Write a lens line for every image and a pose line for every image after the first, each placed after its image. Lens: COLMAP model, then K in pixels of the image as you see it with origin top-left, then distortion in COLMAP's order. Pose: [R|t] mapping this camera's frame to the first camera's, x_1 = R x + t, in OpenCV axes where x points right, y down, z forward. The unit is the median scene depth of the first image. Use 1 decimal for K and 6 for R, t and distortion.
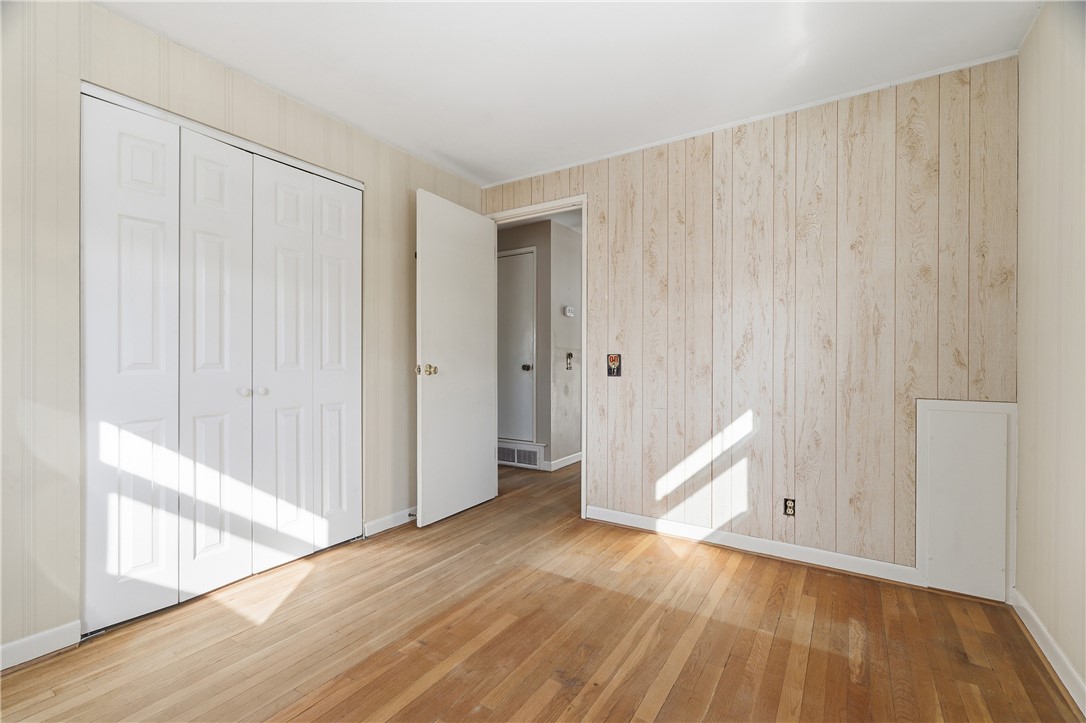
lens RADIAL K [[486.3, 0, 541.6], [0, 486.3, 360.7], [0, 0, 1]] dist [-0.000011, 0.000003]
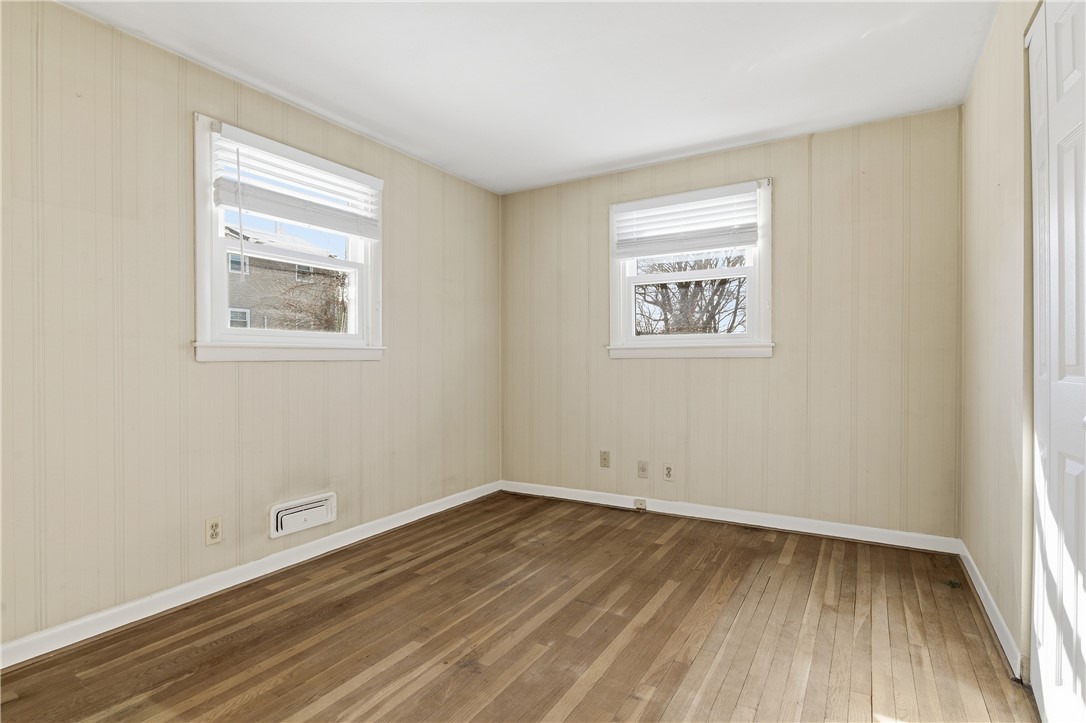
lens RADIAL K [[554.1, 0, 542.7], [0, 554.1, 361.6], [0, 0, 1]] dist [-0.000139, -0.000063]
pose [[-0.999226, 0.001714, -0.039298, -0.052538], [0.001536, 0.999988, 0.004554, -0.004972], [0.039306, 0.004490, -0.999217, 2.124283]]
